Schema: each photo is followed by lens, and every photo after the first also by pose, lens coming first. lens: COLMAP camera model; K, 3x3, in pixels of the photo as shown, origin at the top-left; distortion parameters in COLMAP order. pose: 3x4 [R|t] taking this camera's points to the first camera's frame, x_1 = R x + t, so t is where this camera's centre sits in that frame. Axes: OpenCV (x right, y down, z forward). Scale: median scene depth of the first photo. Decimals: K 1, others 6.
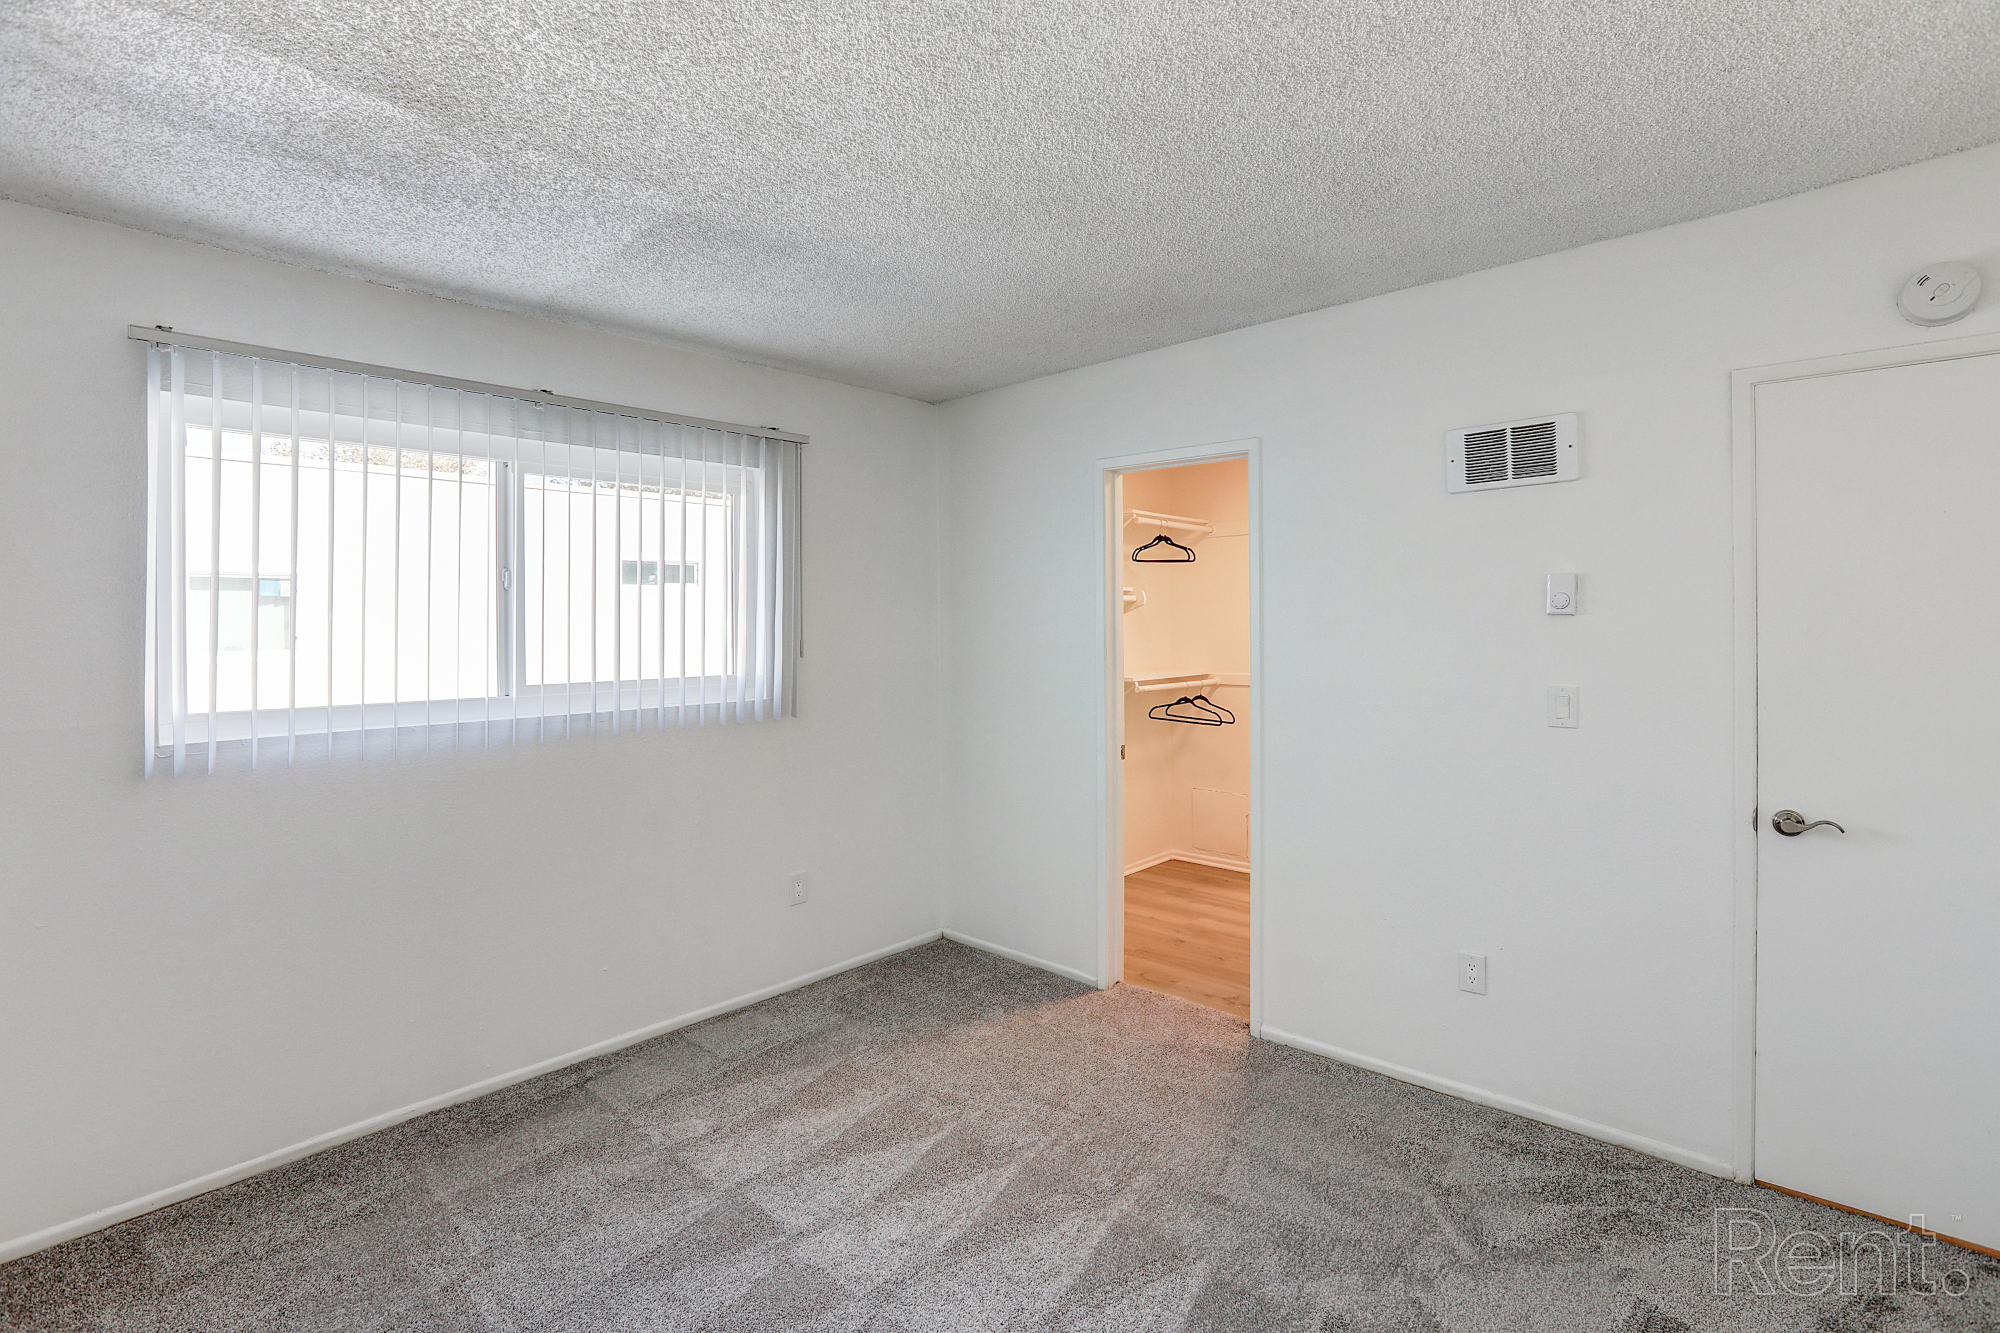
lens RADIAL K [[943.2, 0, 996.0], [0, 943.2, 650.2], [0, 0, 1]] dist [-0.042831, 0.001542]
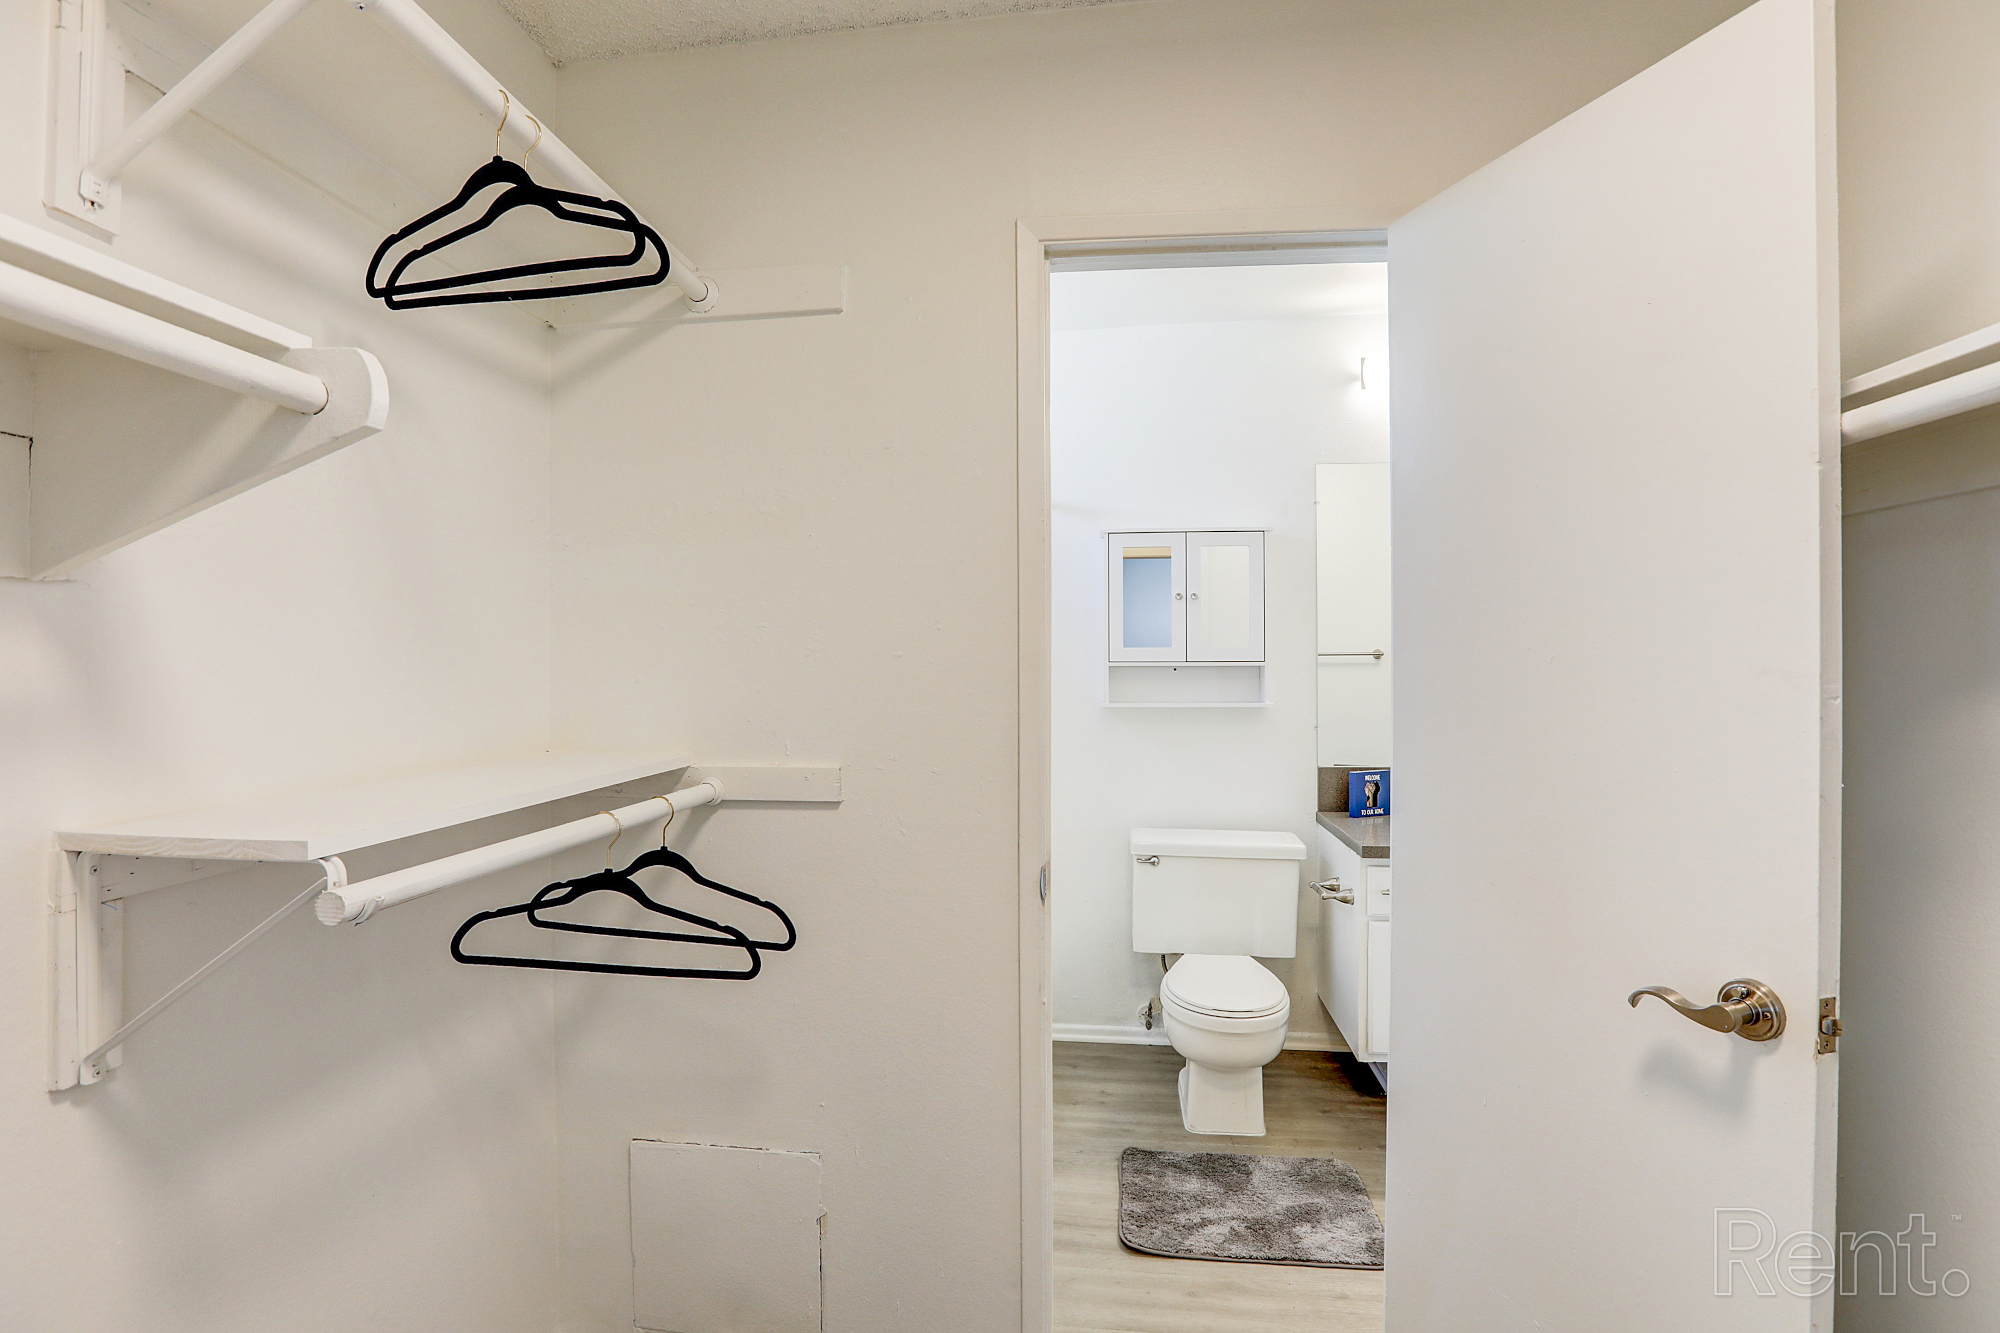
lens RADIAL K [[943.2, 0, 997.9], [0, 943.2, 666.3], [0, 0, 1]] dist [-0.042831, 0.001542]
pose [[0.814647, 0.001676, 0.579955, 0.281287], [0.019223, 0.999368, -0.029891, 0.008608], [-0.579639, 0.035499, 0.814100, 1.453555]]
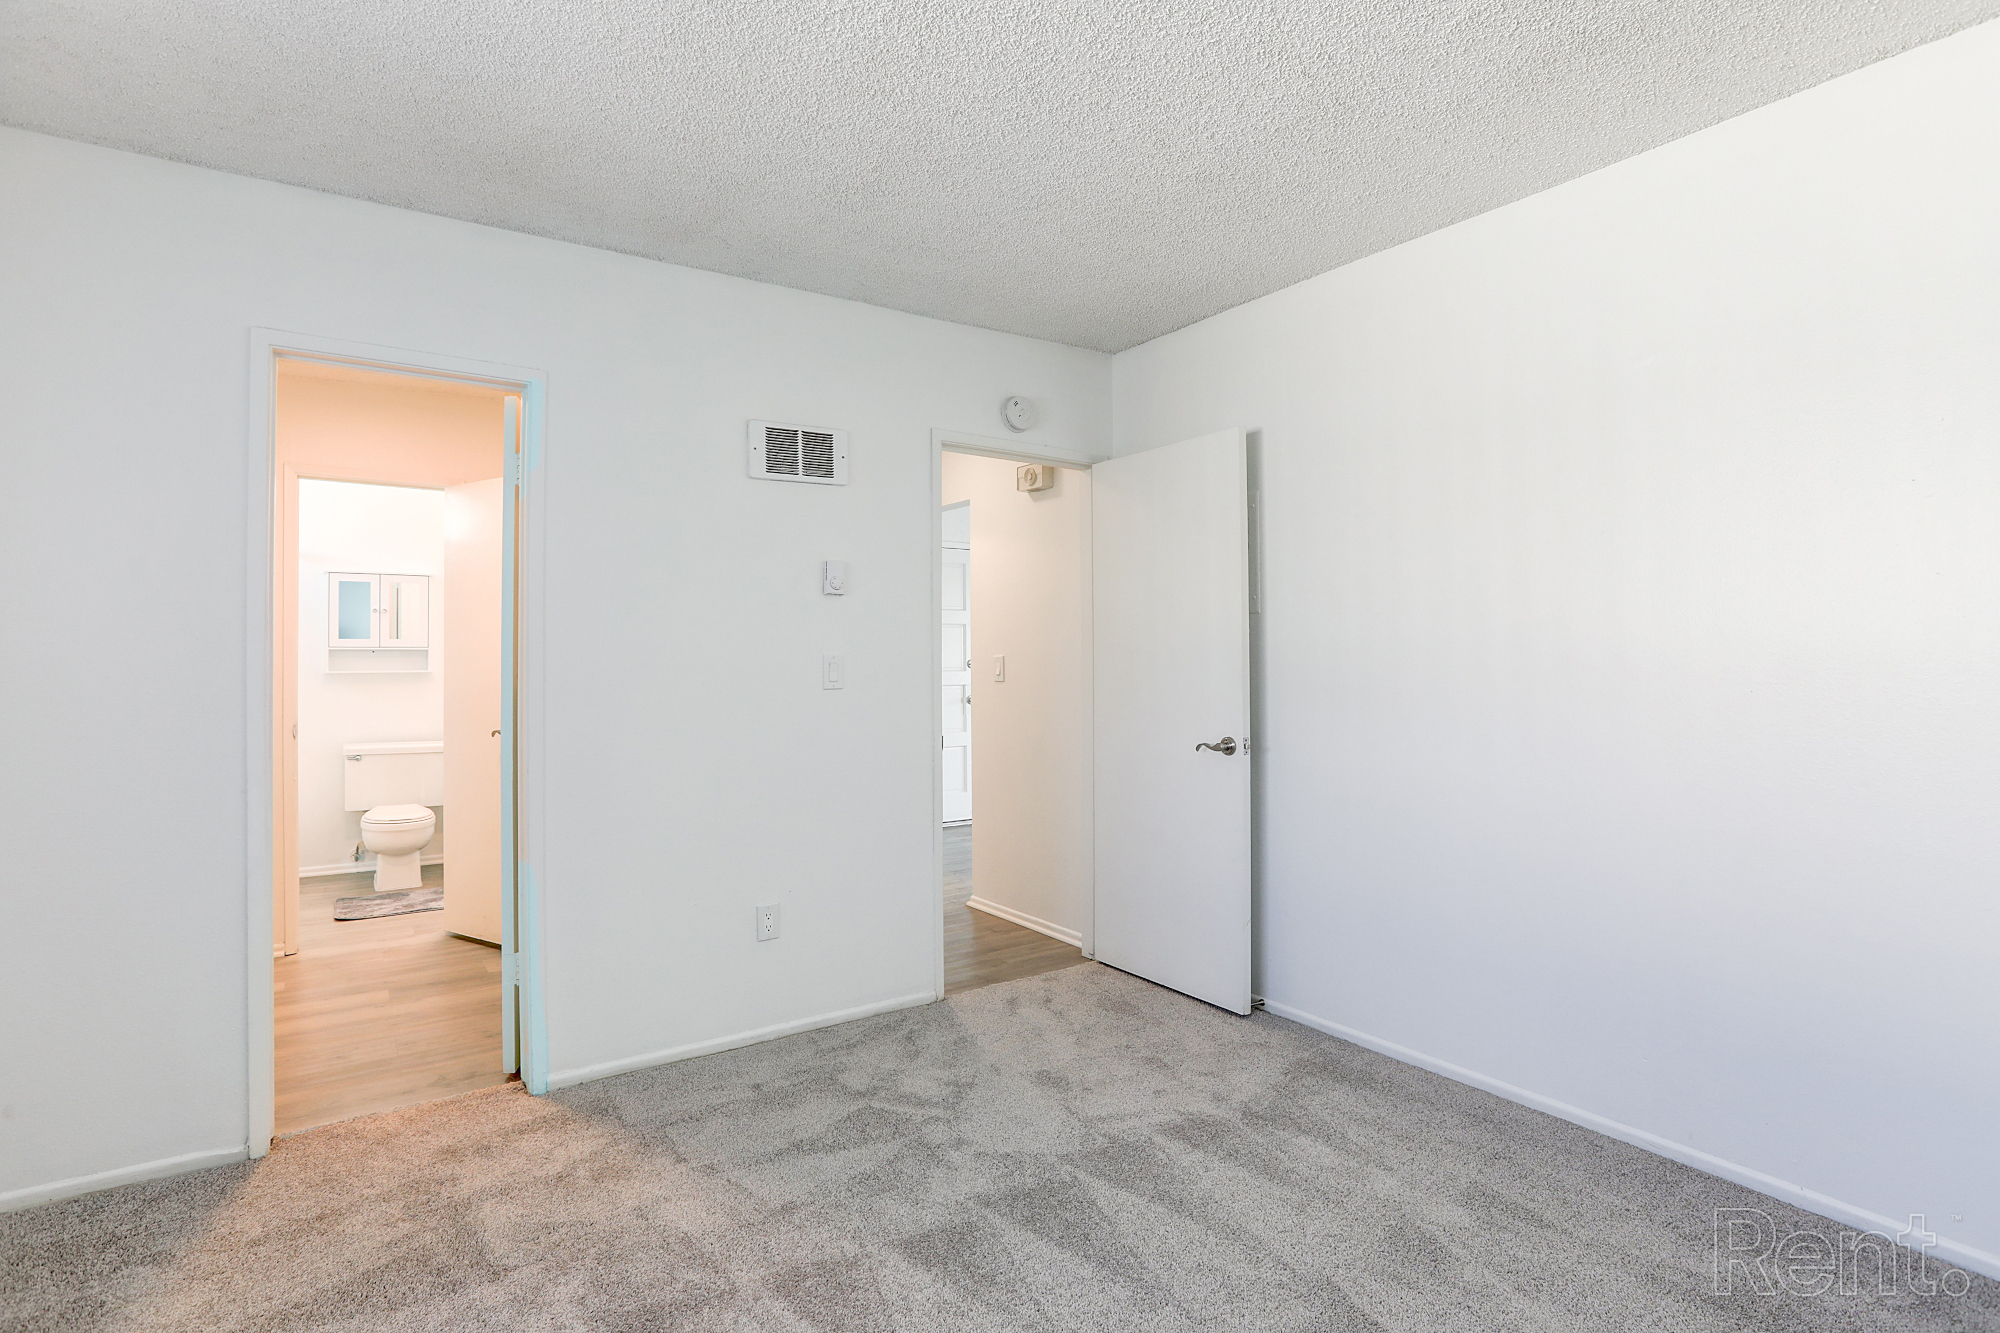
lens RADIAL K [[943.2, 0, 981.4], [0, 943.2, 659.4], [0, 0, 1]] dist [-0.042831, 0.001542]
pose [[0.225848, 0.003591, 0.974156, -0.532839], [0.033265, 0.999382, -0.011397, 0.065887], [-0.973594, 0.034979, 0.225589, 0.524290]]
